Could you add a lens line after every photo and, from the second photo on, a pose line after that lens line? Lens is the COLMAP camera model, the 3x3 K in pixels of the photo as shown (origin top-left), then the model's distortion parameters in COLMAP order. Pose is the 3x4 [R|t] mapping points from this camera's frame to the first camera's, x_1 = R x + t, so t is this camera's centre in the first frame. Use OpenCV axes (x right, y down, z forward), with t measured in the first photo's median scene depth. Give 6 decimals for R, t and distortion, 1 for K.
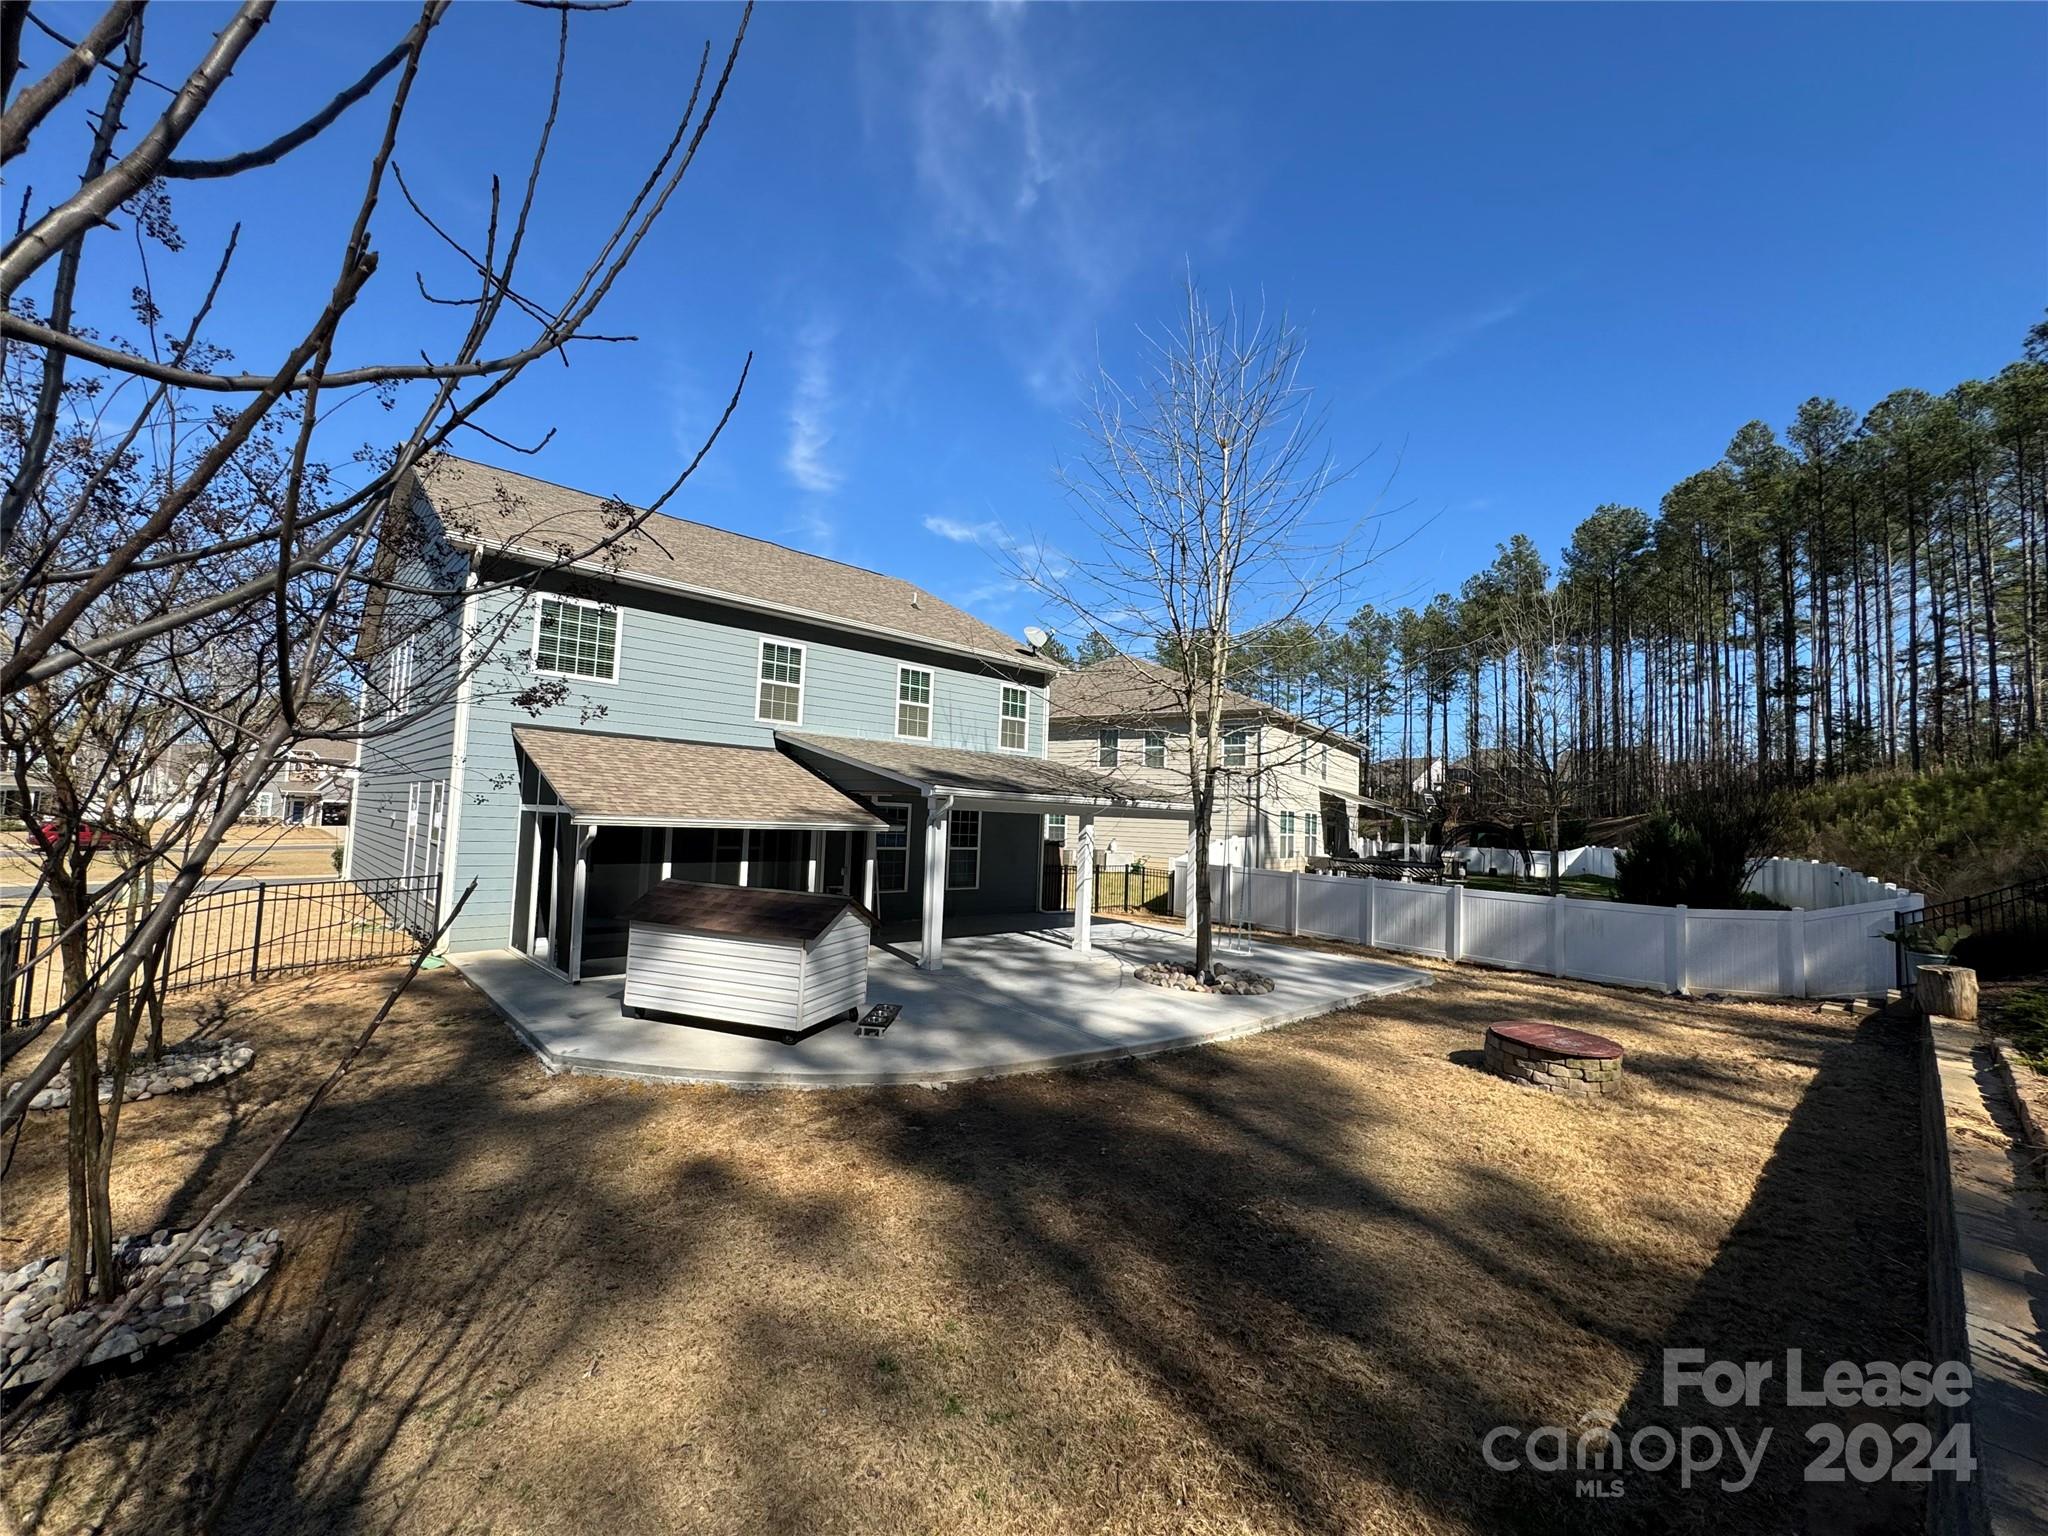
lens RADIAL K [[818.4, 0, 1024.0], [0, 818.4, 768.0], [0, 0, 1]] dist [-0.002484, 0.000231]
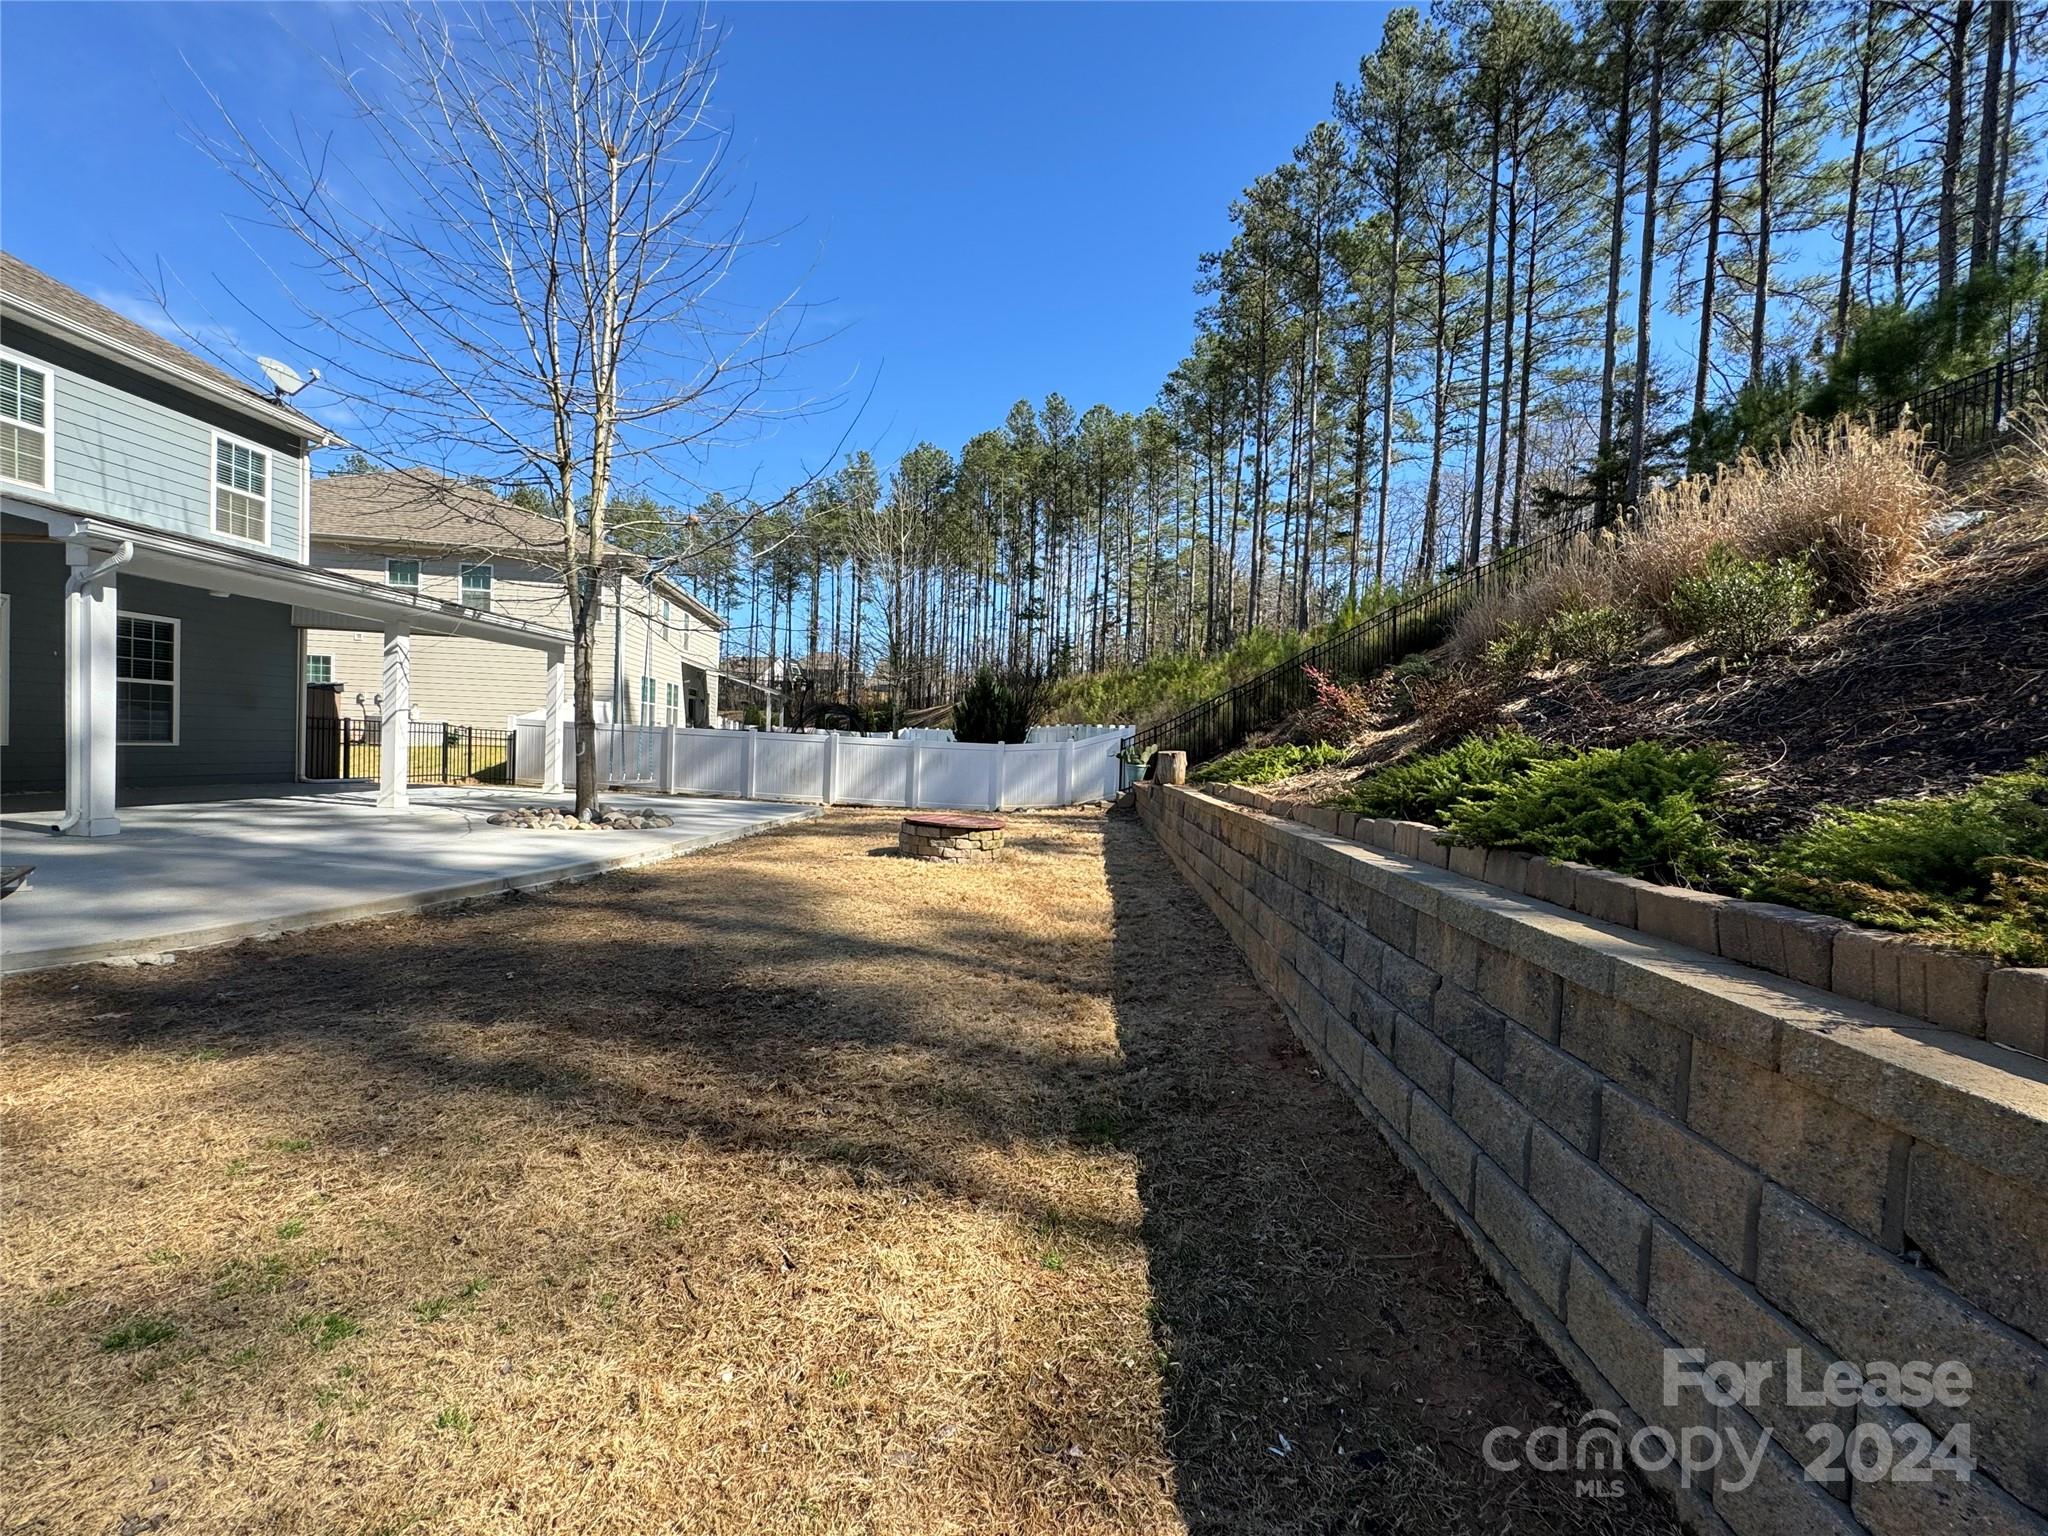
lens RADIAL K [[818.4, 0, 1024.0], [0, 818.4, 768.0], [0, 0, 1]] dist [-0.002484, 0.000231]
pose [[0.717618, -0.028267, 0.695864, -0.027039], [-0.051374, 0.994305, 0.093370, 0.075288], [-0.694540, -0.102753, 0.712079, 0.076248]]
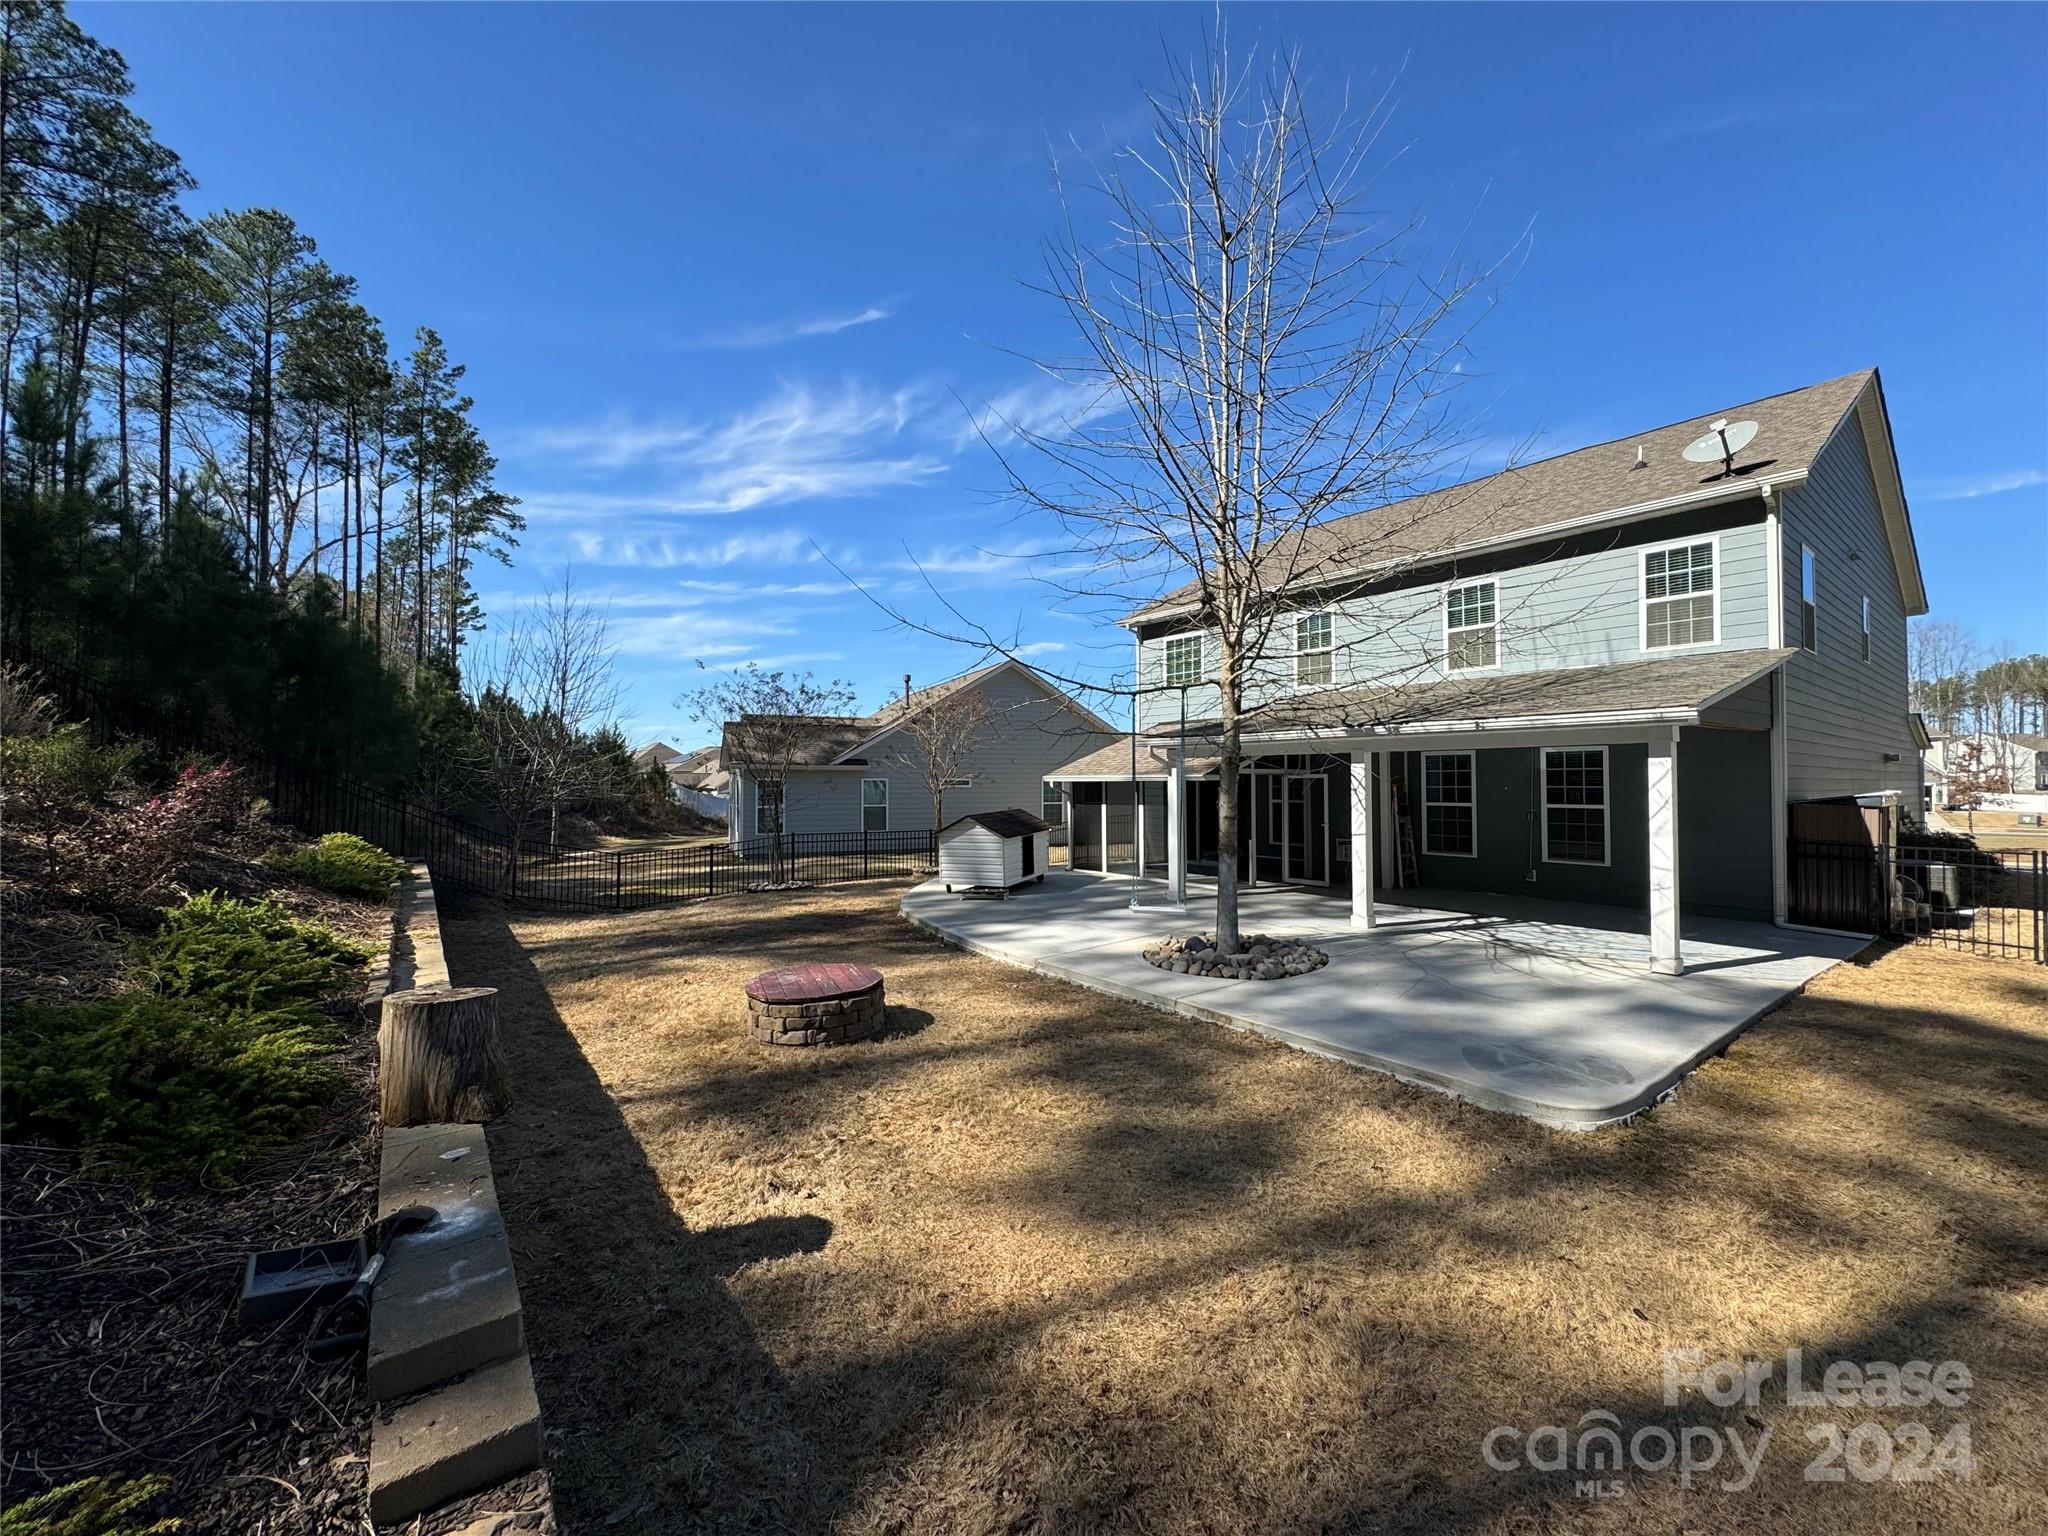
lens RADIAL K [[818.4, 0, 1024.0], [0, 818.4, 768.0], [0, 0, 1]] dist [-0.002484, 0.000231]
pose [[-0.105060, -0.042993, -0.993536, 0.724237], [0.069785, 0.996283, -0.050492, 0.071426], [0.992014, -0.074638, -0.101669, 0.640248]]
